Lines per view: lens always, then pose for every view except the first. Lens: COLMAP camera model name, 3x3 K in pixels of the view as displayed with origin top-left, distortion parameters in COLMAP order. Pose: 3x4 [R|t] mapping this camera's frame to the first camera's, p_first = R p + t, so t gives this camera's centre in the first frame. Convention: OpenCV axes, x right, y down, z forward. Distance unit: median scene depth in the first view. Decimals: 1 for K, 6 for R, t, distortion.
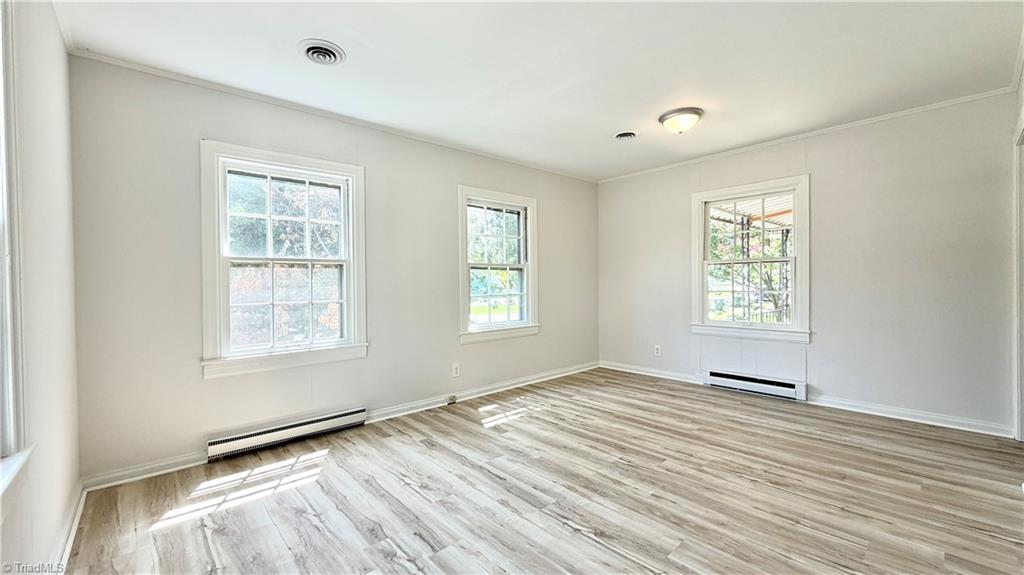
lens RADIAL K [[409.2, 0, 511.0], [0, 409.2, 287.0], [0, 0, 1]] dist [0.000568, -0.000072]
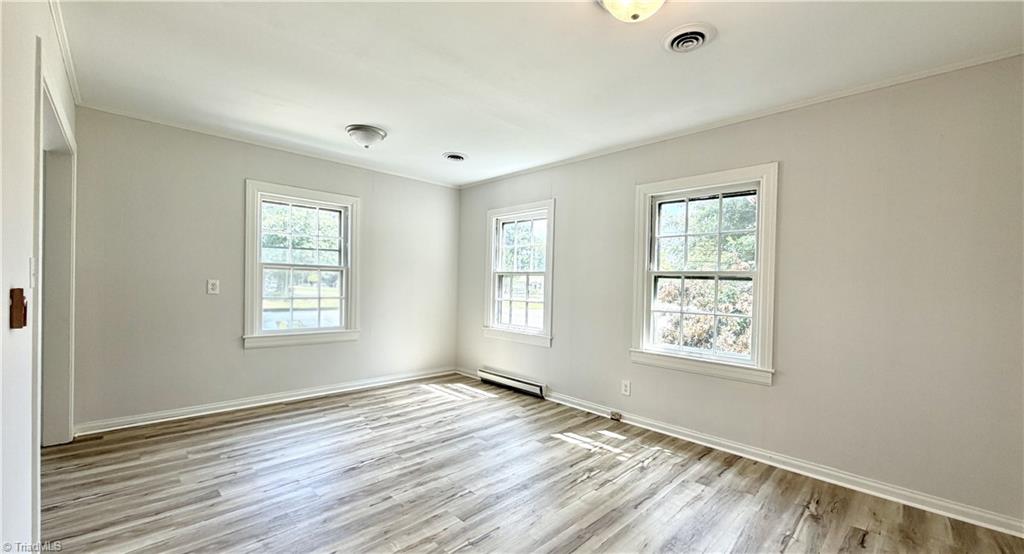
lens RADIAL K [[408.3, 0, 508.1], [0, 408.3, 285.5], [0, 0, 1]] dist [0.000969, 0.000082]
pose [[0.038519, 0.021093, -0.999035, 0.986994], [-0.036783, 0.999130, 0.019677, -0.046166], [0.998581, 0.035989, 0.039261, 0.880419]]
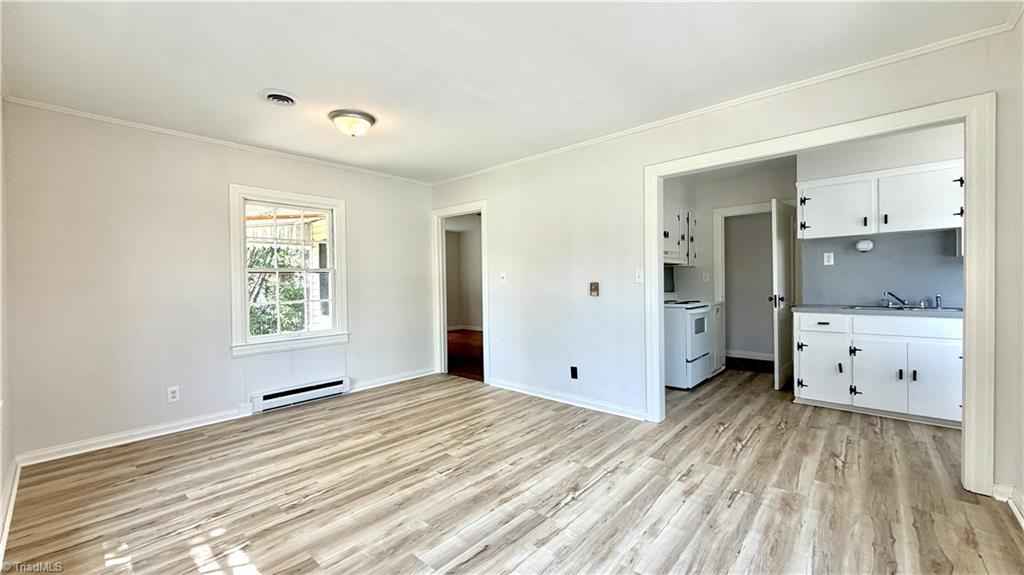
lens RADIAL K [[409.2, 0, 511.0], [0, 409.2, 287.0], [0, 0, 1]] dist [0.000568, -0.000072]
pose [[-0.108715, 0.000235, 0.994073, -0.609026], [0.030088, 0.999543, 0.003054, -0.015326], [-0.993618, 0.030242, -0.108672, 0.792230]]
